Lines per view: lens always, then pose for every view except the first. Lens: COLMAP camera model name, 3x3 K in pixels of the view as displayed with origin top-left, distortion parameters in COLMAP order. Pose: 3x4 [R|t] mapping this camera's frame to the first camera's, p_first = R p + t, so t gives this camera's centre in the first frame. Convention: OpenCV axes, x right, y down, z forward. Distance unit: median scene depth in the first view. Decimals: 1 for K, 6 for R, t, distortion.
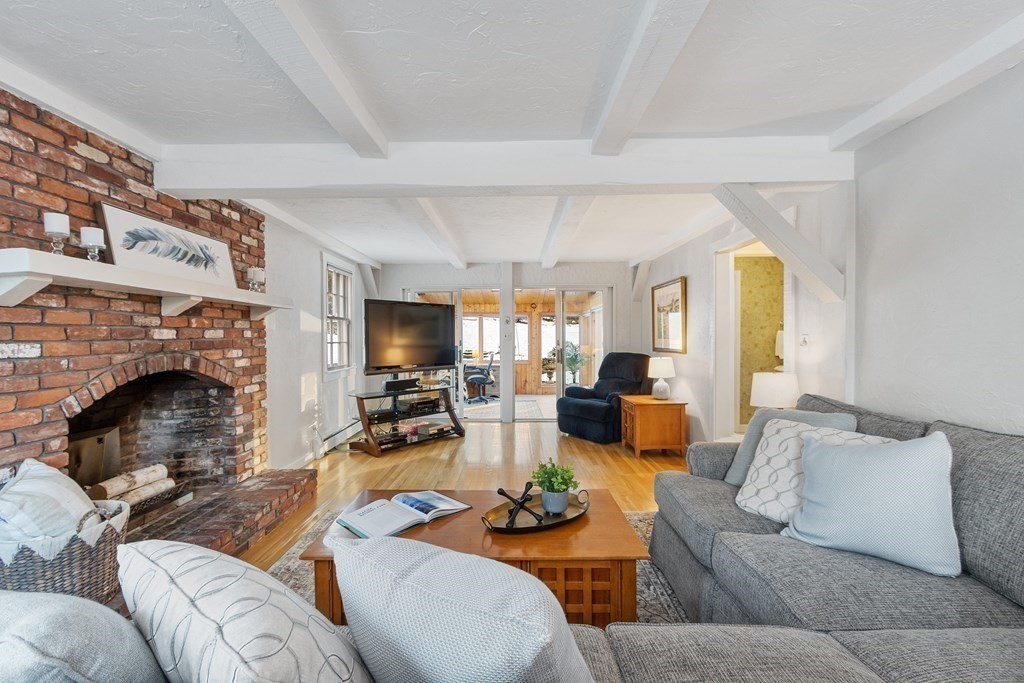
lens RADIAL K [[447.1, 0, 511.0], [0, 447.1, 342.5], [0, 0, 1]] dist [-0.003255, 0.000702]
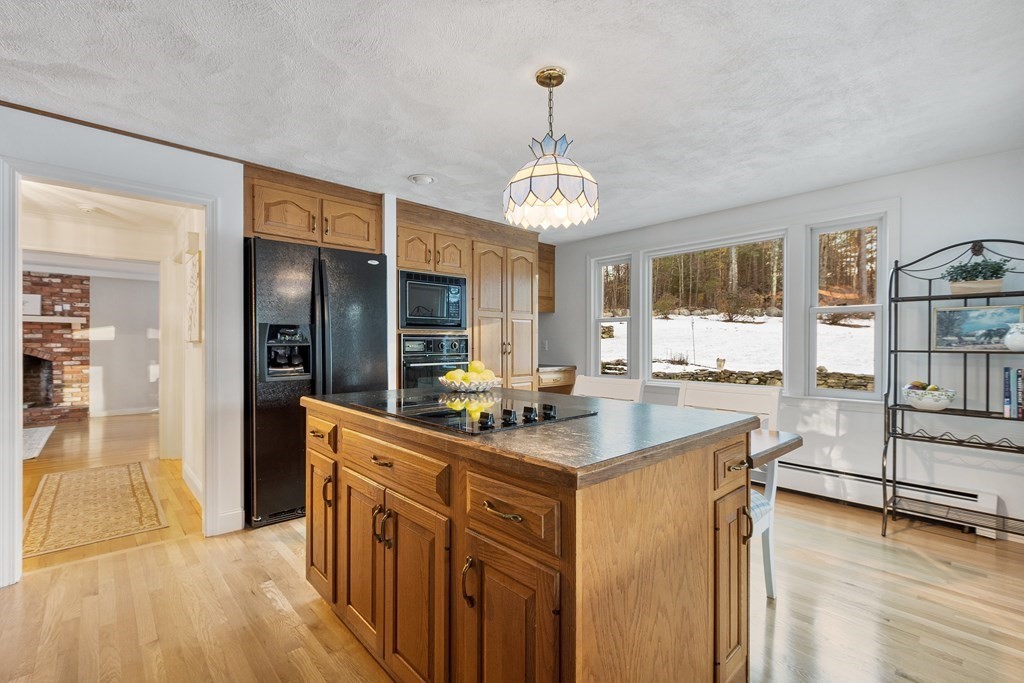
lens RADIAL K [[447.1, 0, 502.6], [0, 447.1, 343.2], [0, 0, 1]] dist [-0.003255, 0.000702]
pose [[0.671642, 0.007840, -0.740835, 2.537049], [-0.017218, 0.999839, -0.005028, -0.011648], [0.740676, 0.016133, 0.671669, 1.225607]]
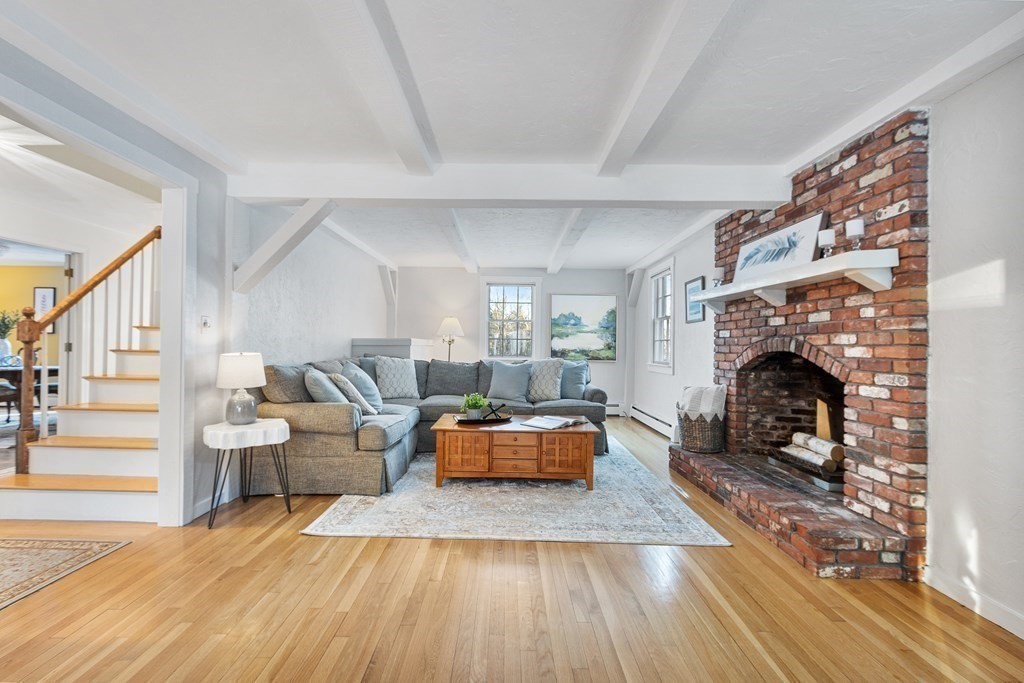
lens RADIAL K [[447.1, 0, 508.2], [0, 447.1, 342.9], [0, 0, 1]] dist [-0.003255, 0.000702]
pose [[-0.999979, -0.004883, -0.004168, -0.021534], [-0.004925, 0.999937, 0.010112, 0.027371], [0.004119, 0.010132, -0.999940, 1.890256]]
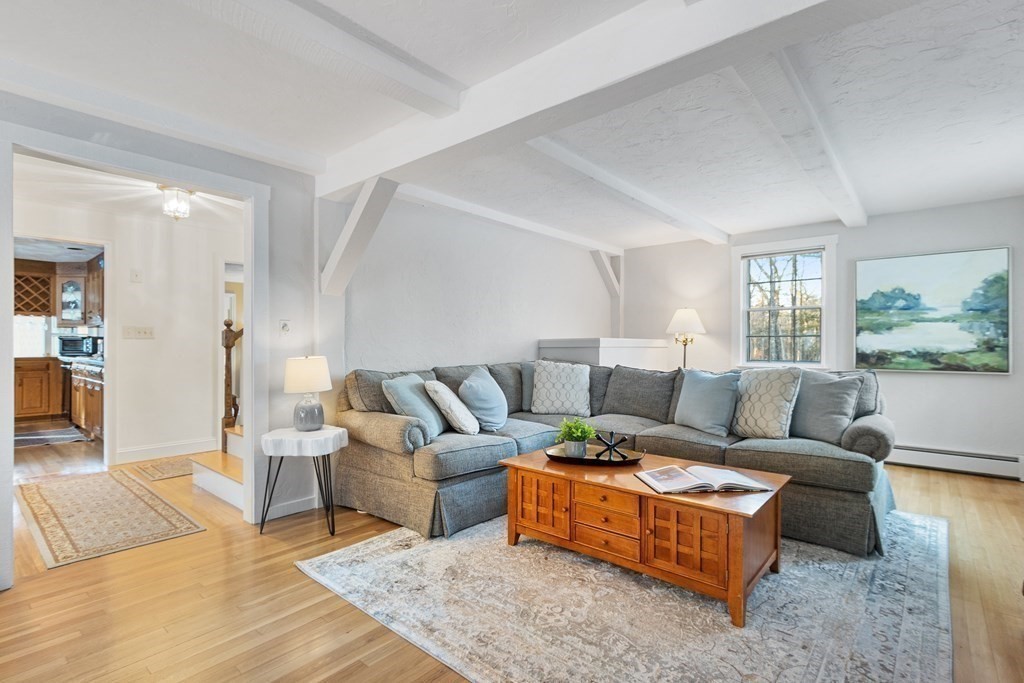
lens RADIAL K [[488.7, 0, 507.8], [0, 488.7, 343.5], [0, 0, 1]] dist [-0.002838, -0.001456]
pose [[-0.763394, 0.009753, 0.645860, -0.418364], [0.014936, 0.999885, 0.002555, 0.038263], [-0.645761, 0.011597, -0.763452, 1.435708]]
